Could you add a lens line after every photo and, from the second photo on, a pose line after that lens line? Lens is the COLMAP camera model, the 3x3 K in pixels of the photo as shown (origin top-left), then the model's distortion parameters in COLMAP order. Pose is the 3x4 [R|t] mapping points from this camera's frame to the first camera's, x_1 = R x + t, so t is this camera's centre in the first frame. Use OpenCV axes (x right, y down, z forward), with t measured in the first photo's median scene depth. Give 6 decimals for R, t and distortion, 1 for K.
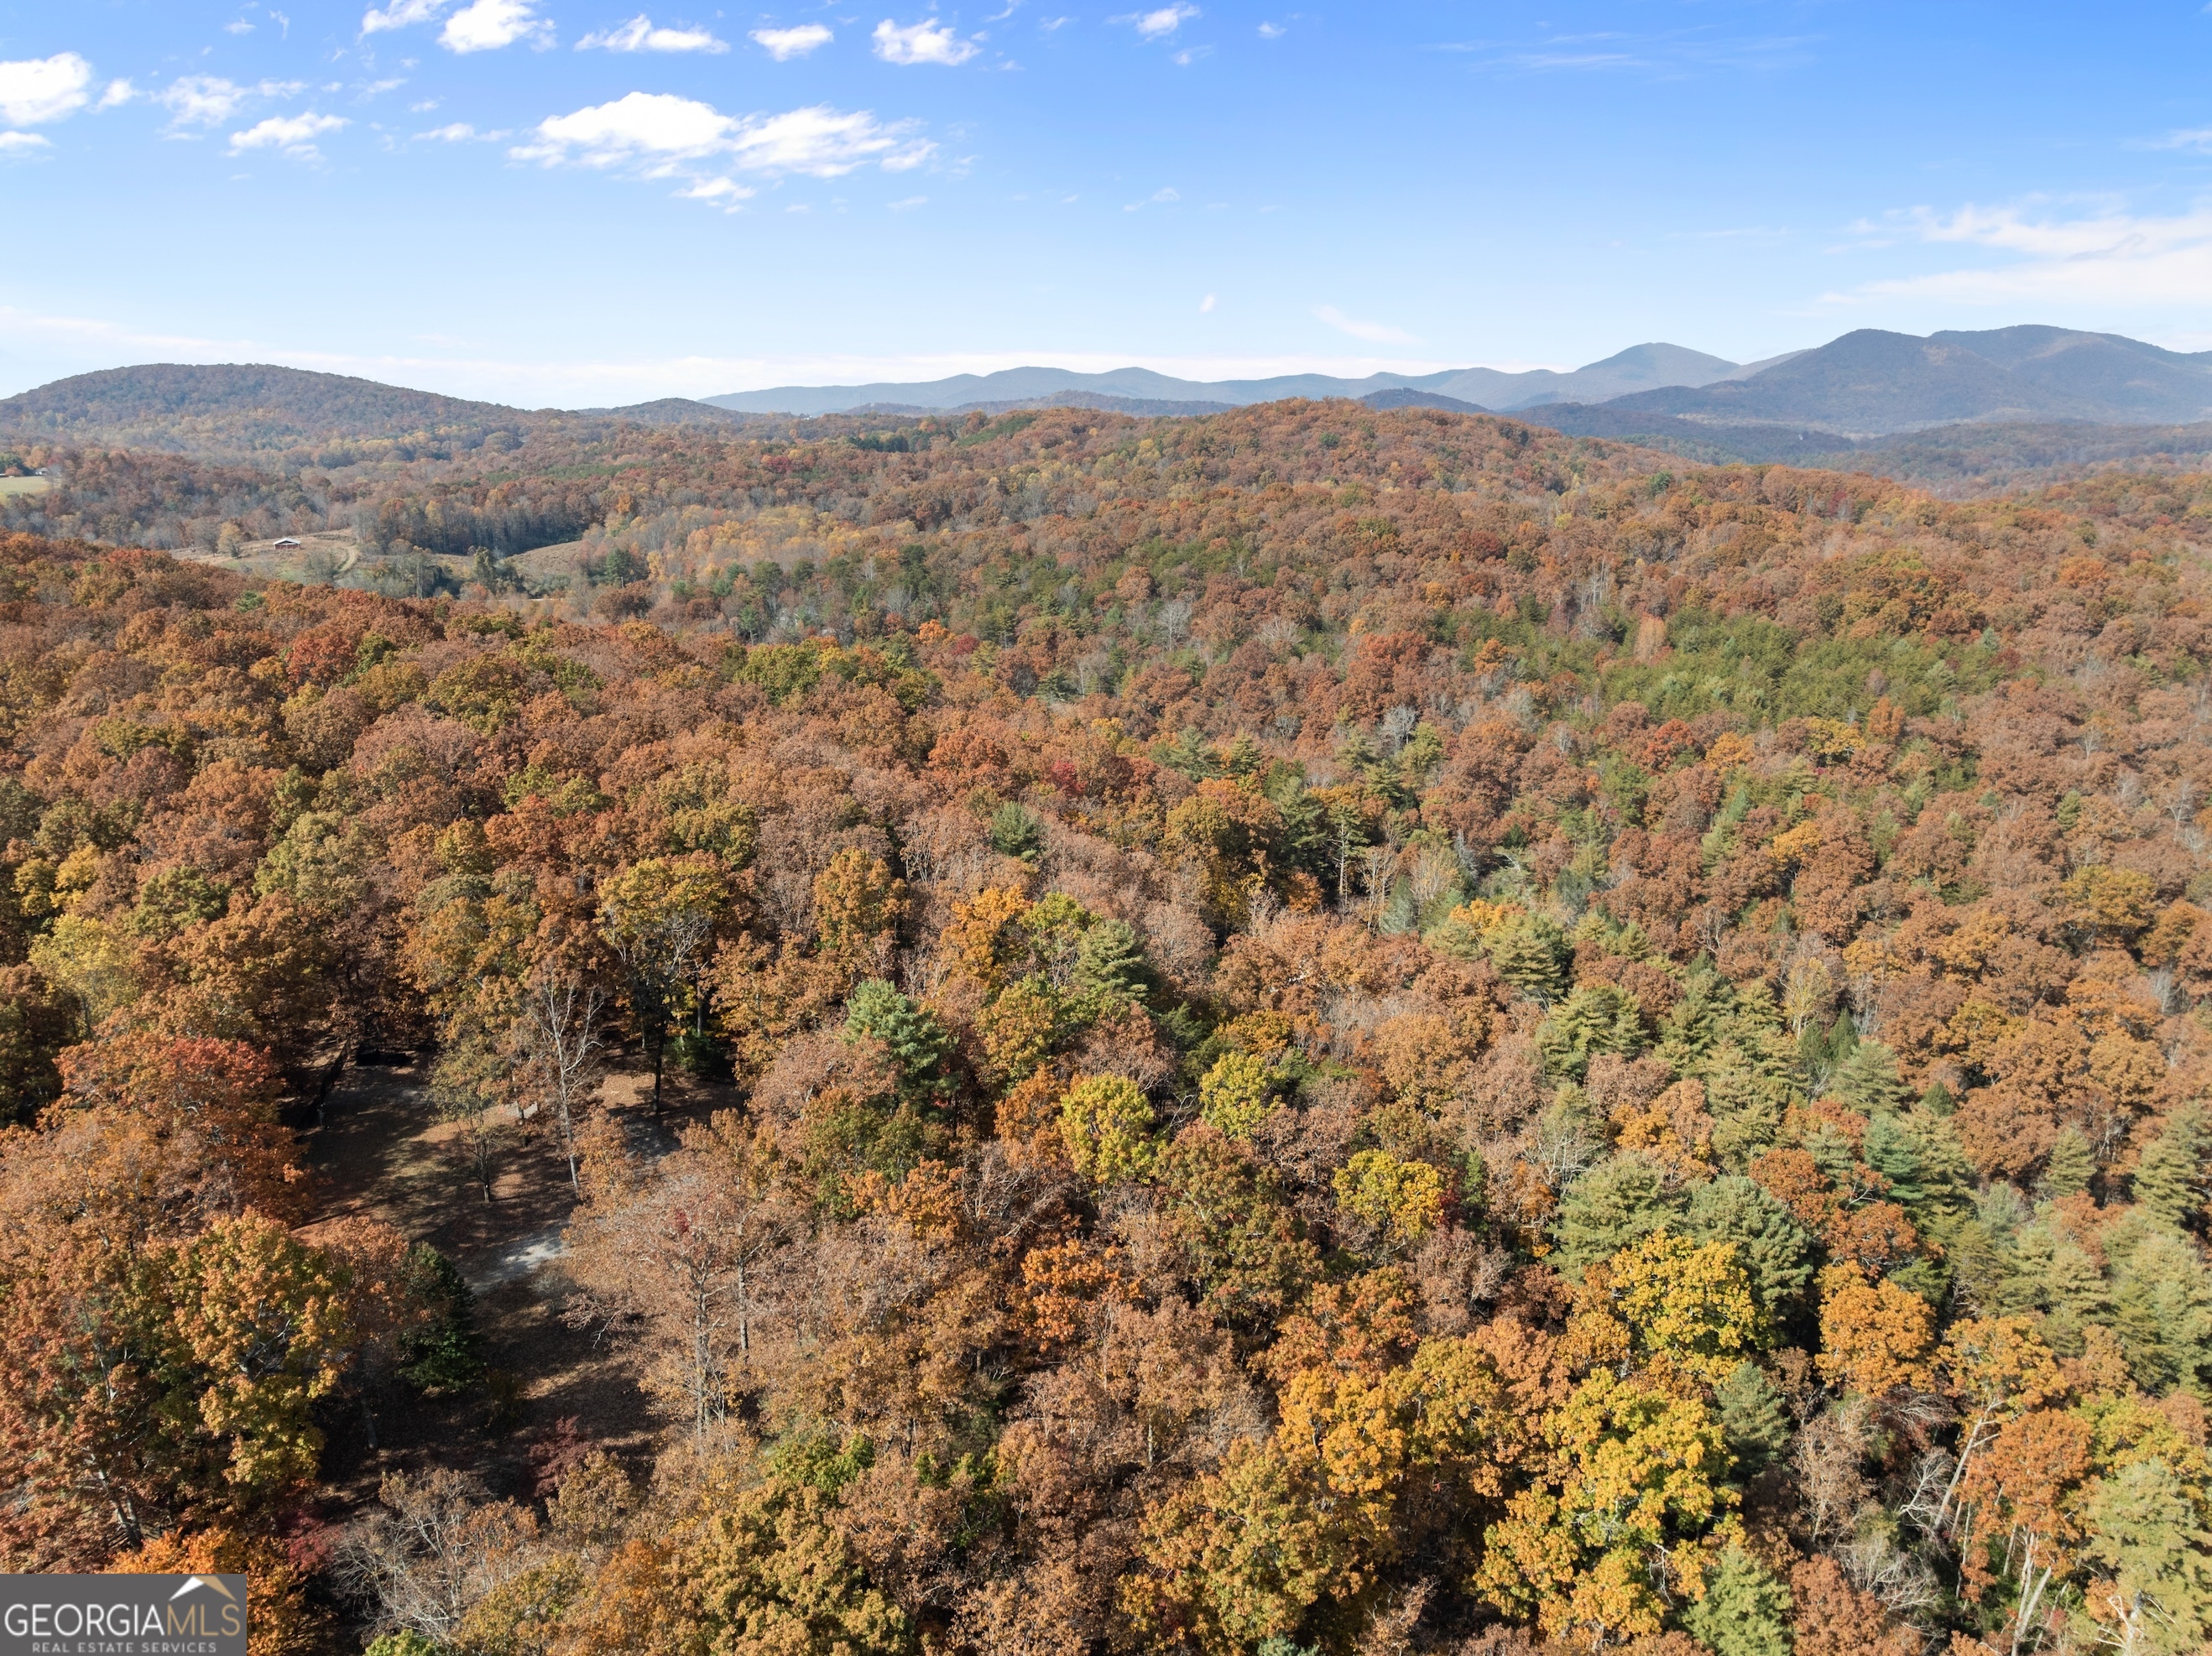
lens RADIAL K [[1551.4, 0, 1106.0], [0, 1551.4, 828.0], [0, 0, 1]] dist [-0.041812, 0.004487]
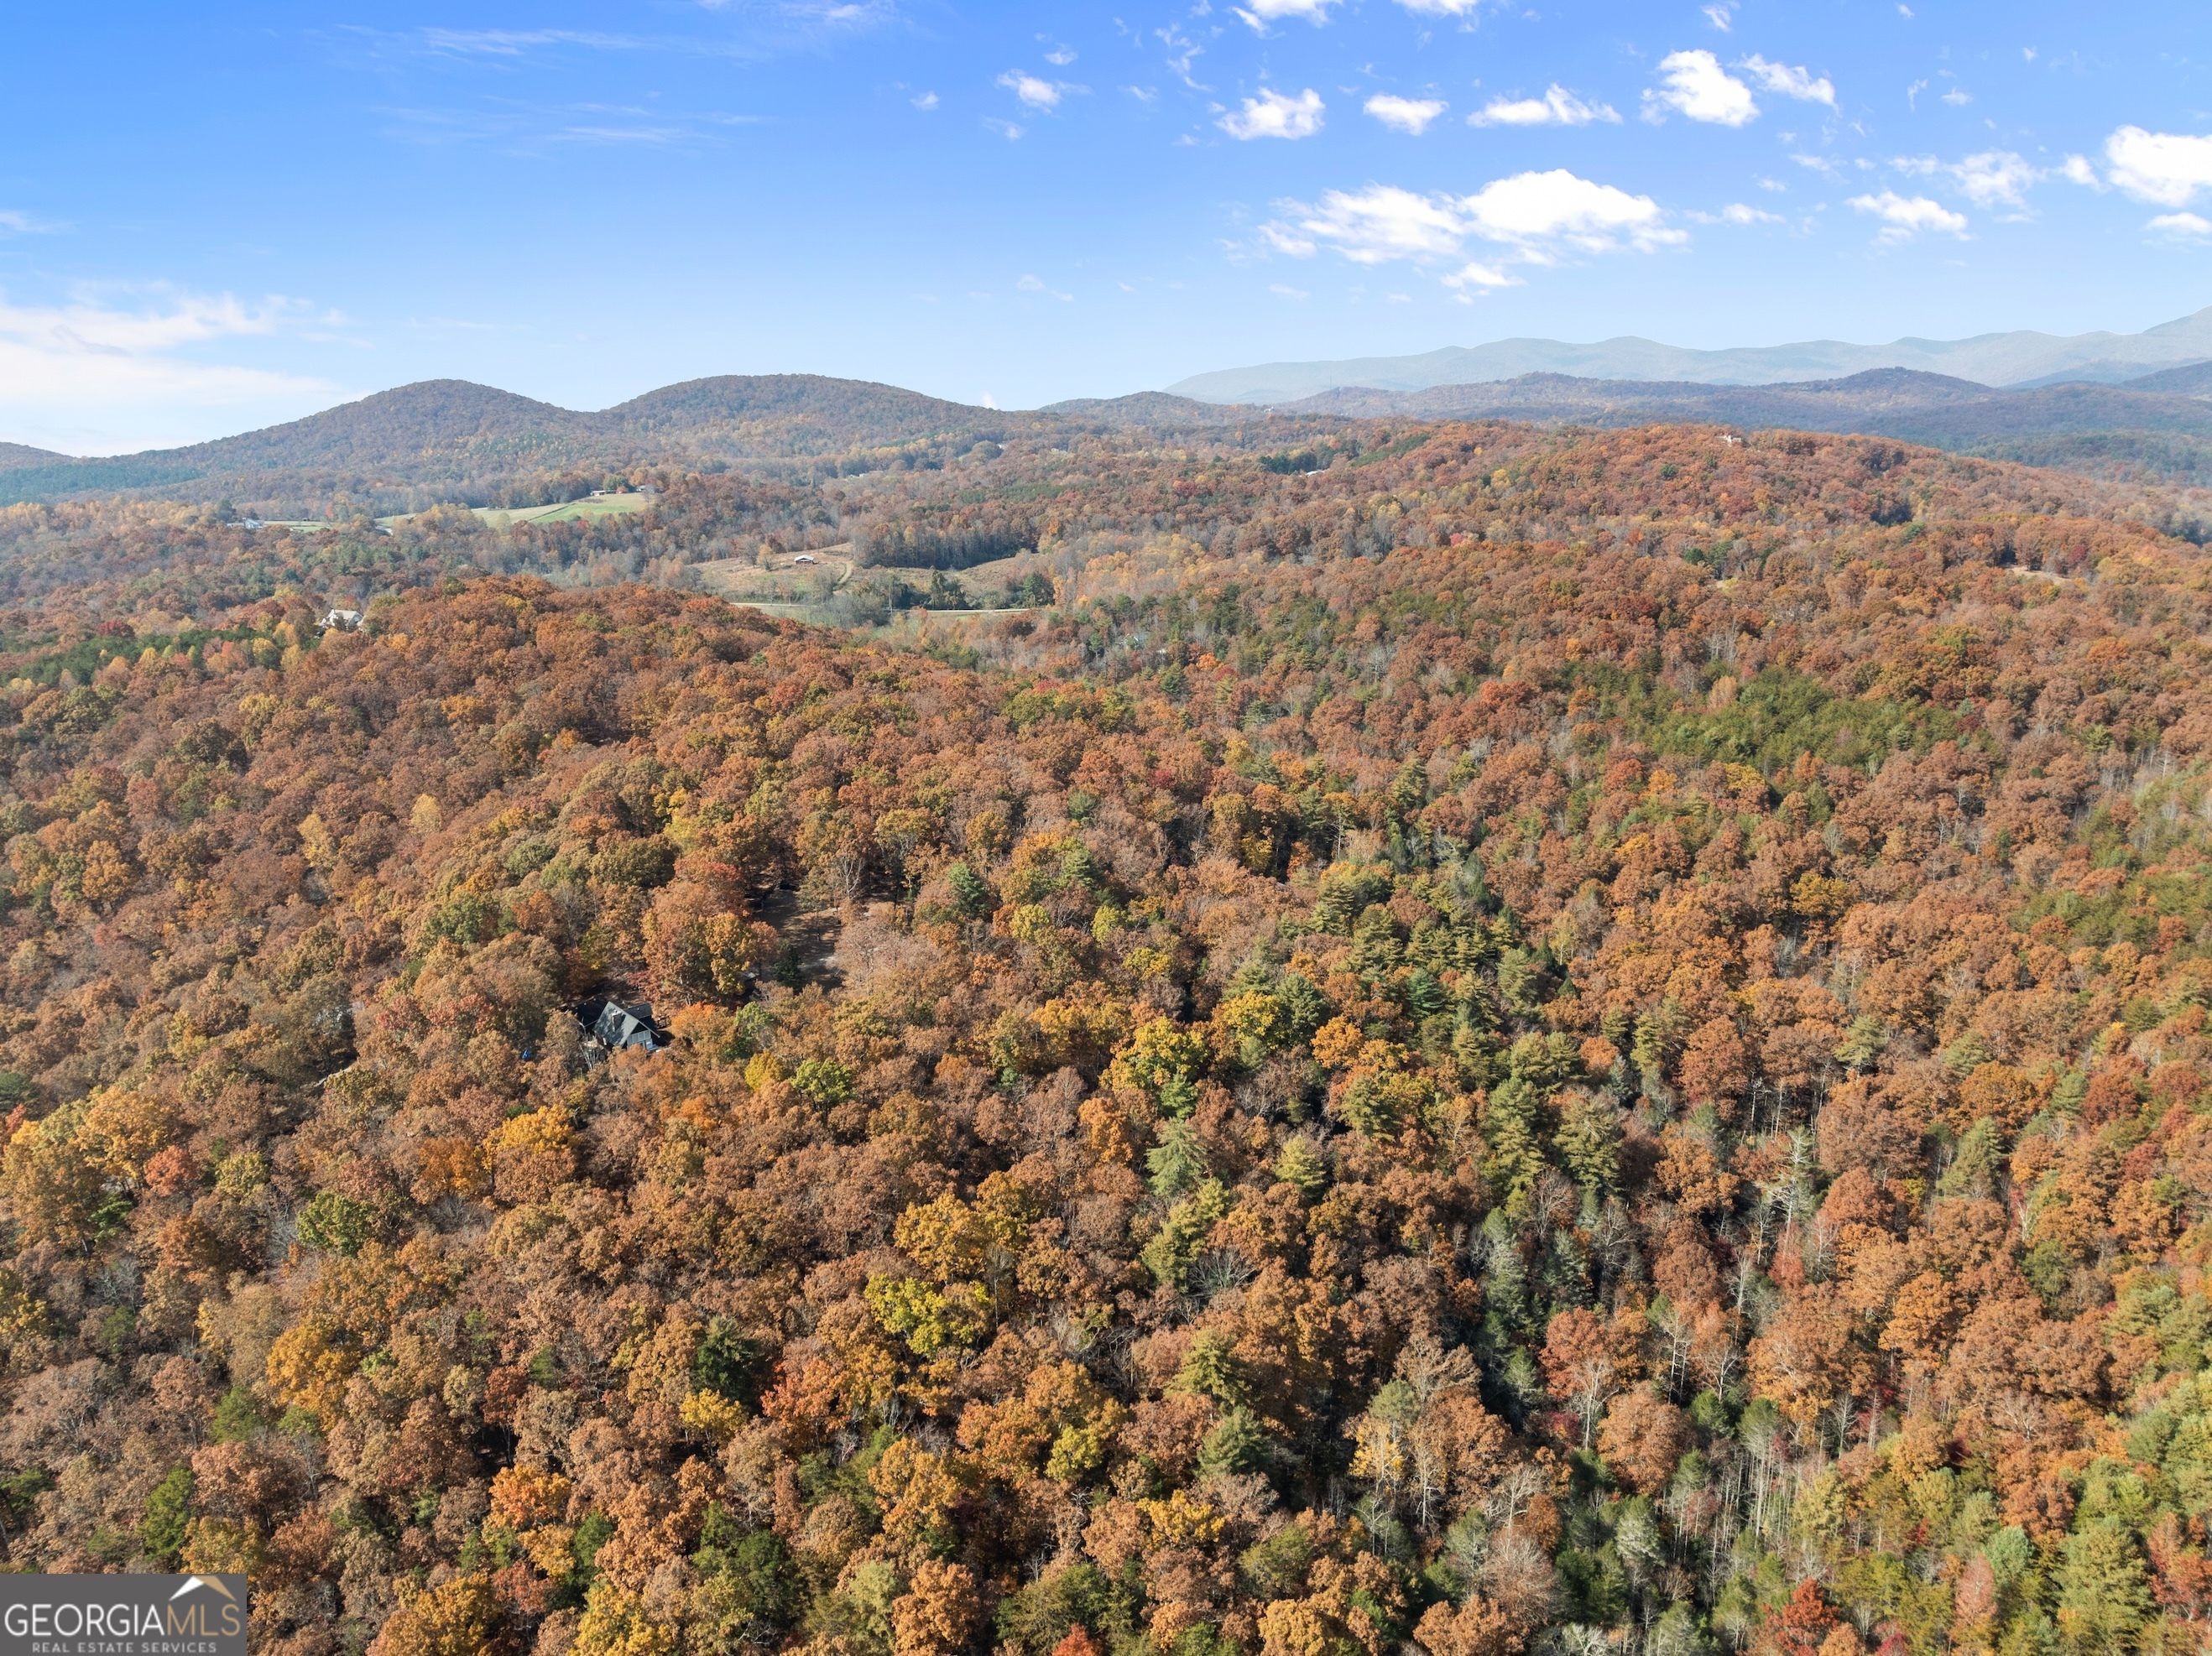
lens RADIAL K [[1551.4, 0, 1106.0], [0, 1551.4, 828.0], [0, 0, 1]] dist [-0.041812, 0.004487]
pose [[0.952945, 0.065460, -0.295992, 0.429106], [-0.059349, 0.997799, 0.029595, -0.024335], [0.297278, -0.010636, 0.954732, -0.699035]]
